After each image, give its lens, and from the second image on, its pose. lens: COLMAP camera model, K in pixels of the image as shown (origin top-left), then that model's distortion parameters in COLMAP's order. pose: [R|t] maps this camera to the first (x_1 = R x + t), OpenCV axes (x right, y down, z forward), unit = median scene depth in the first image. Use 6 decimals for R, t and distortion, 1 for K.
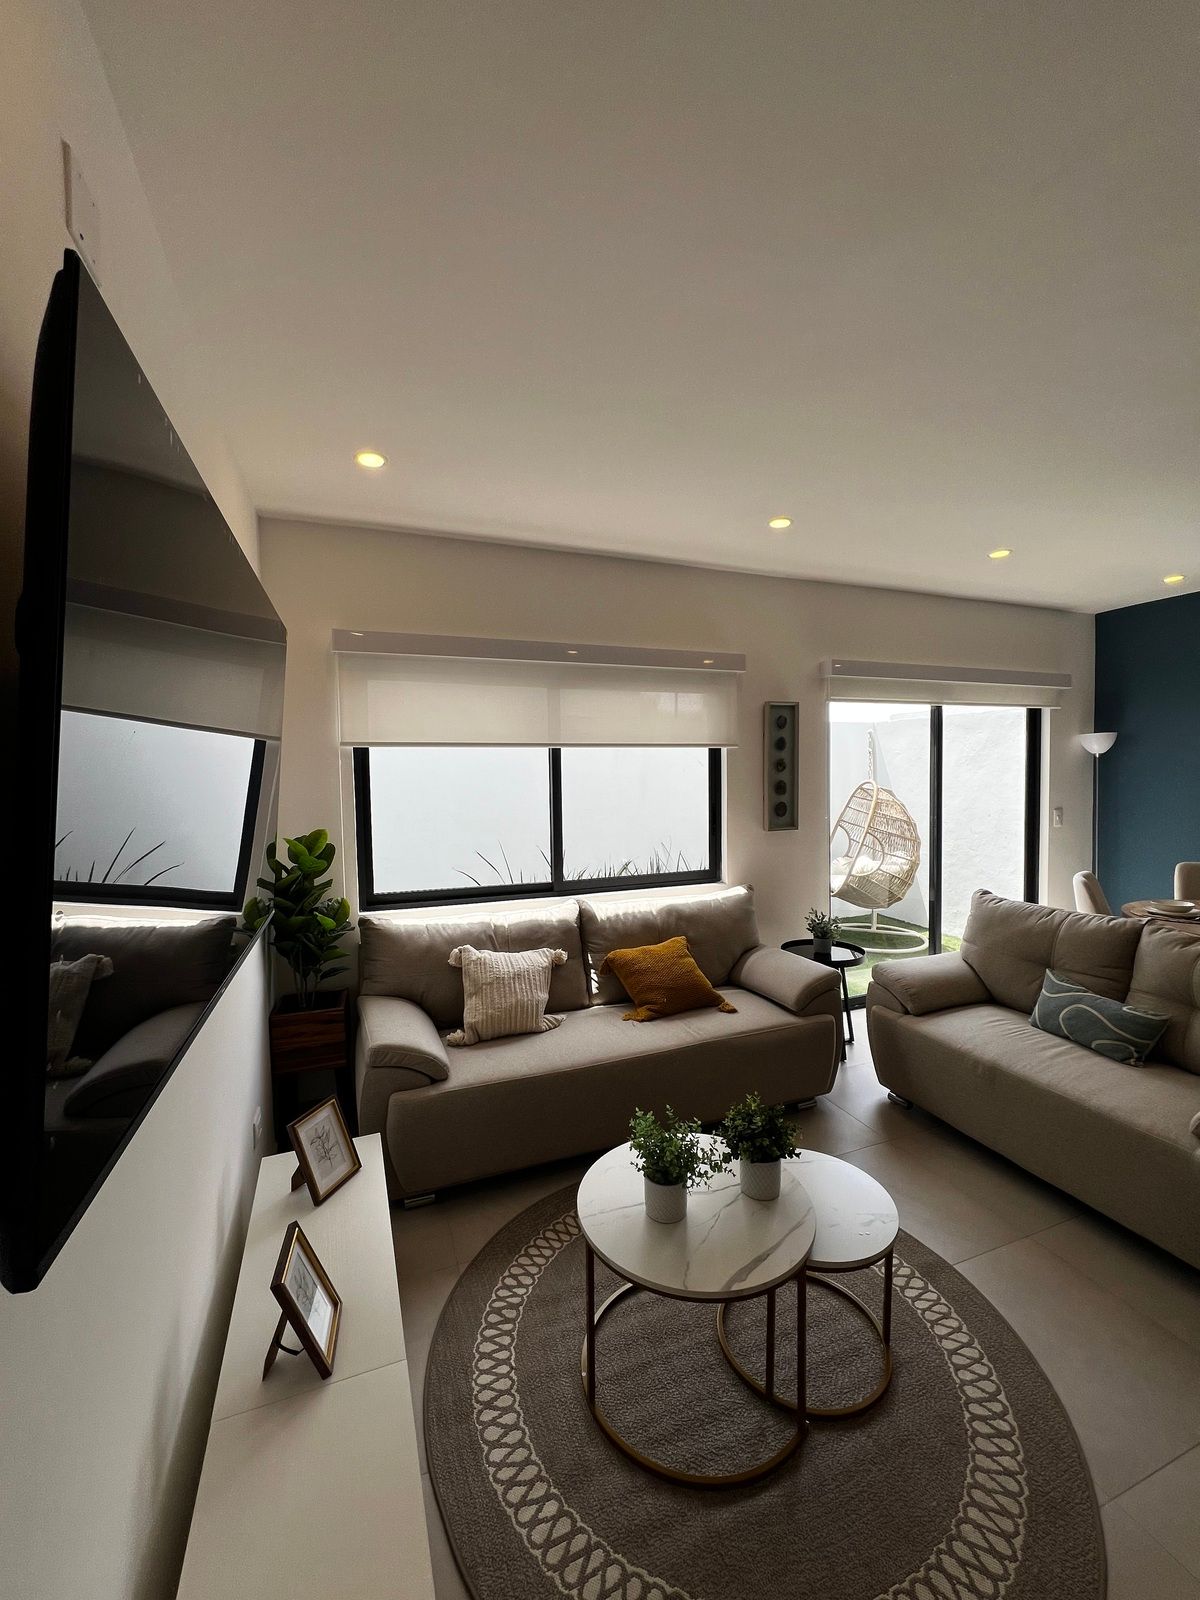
lens RADIAL K [[640.0, 0, 591.8], [0, 640.0, 804.3], [0, 0, 1]] dist [-0.009904, -0.000018]
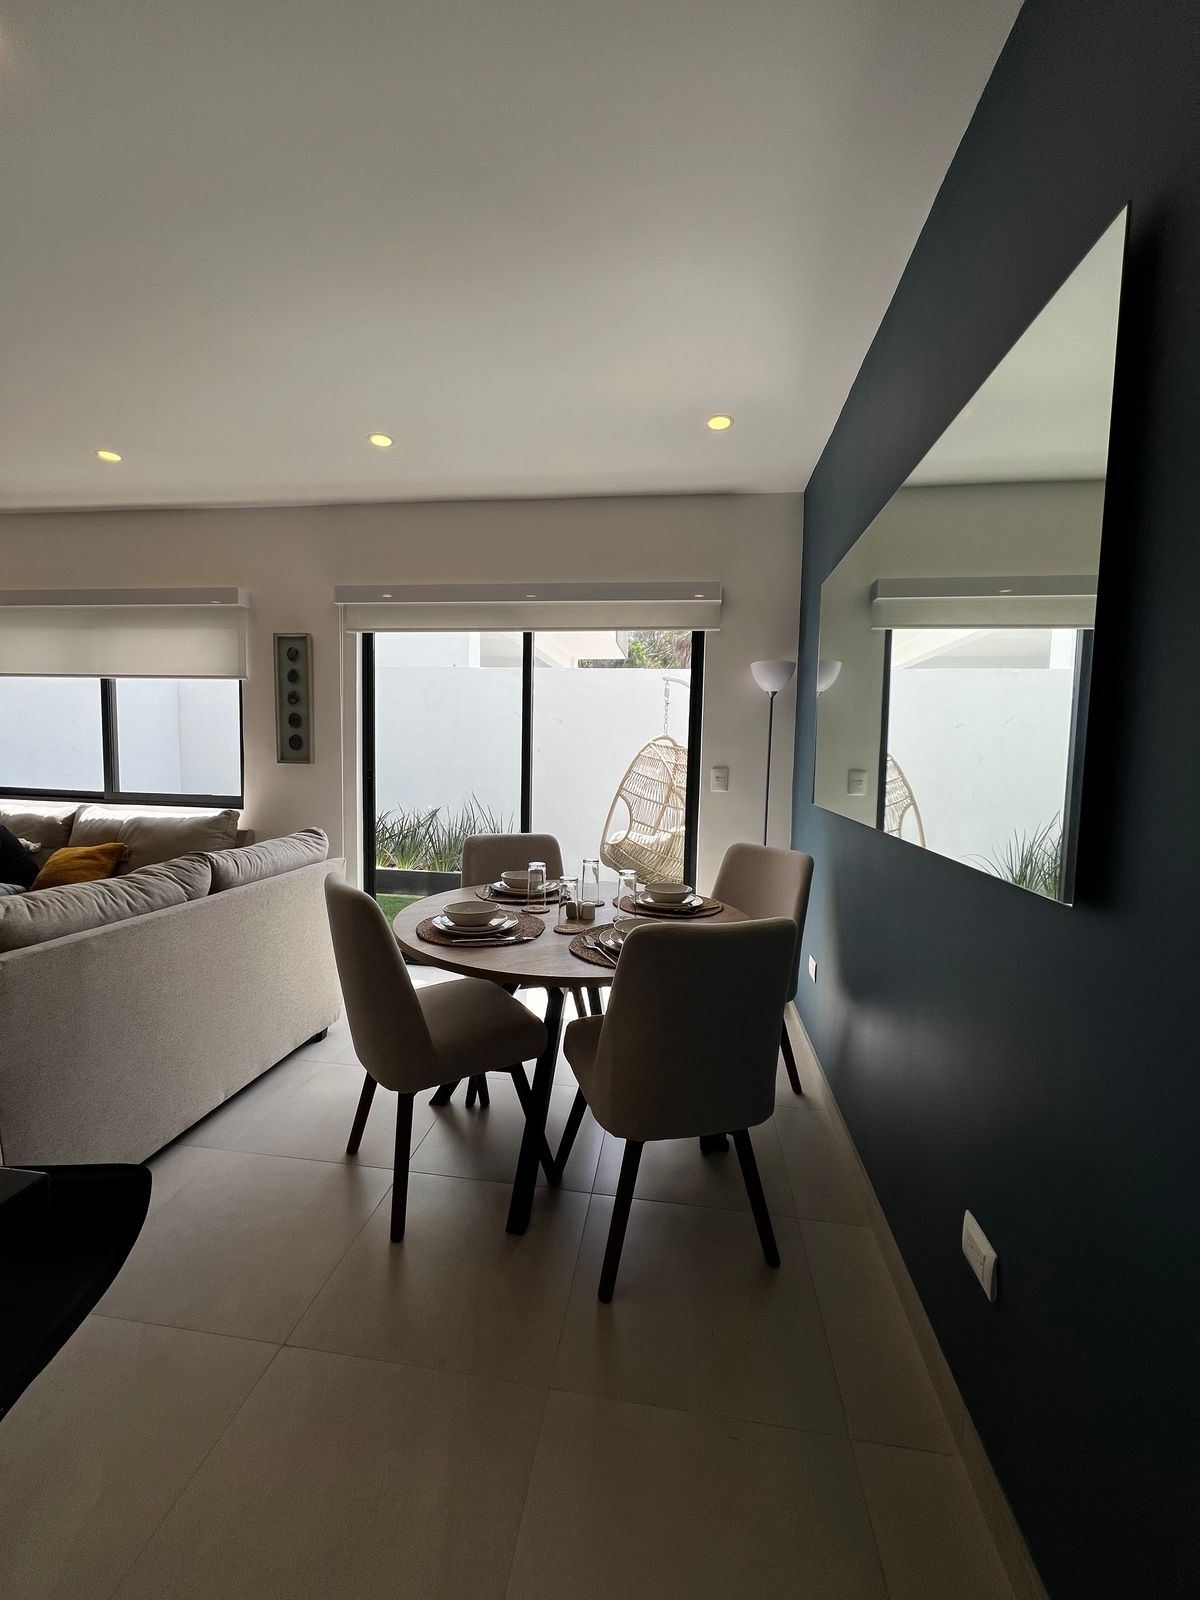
lens RADIAL K [[640.0, 0, 597.5], [0, 640.0, 792.2], [0, 0, 1]] dist [-0.009904, -0.000018]
pose [[0.854319, 0.089428, -0.511997, 1.213216], [-0.064965, 0.995734, 0.065520, -0.011435], [0.515673, -0.022713, 0.856485, 0.394744]]
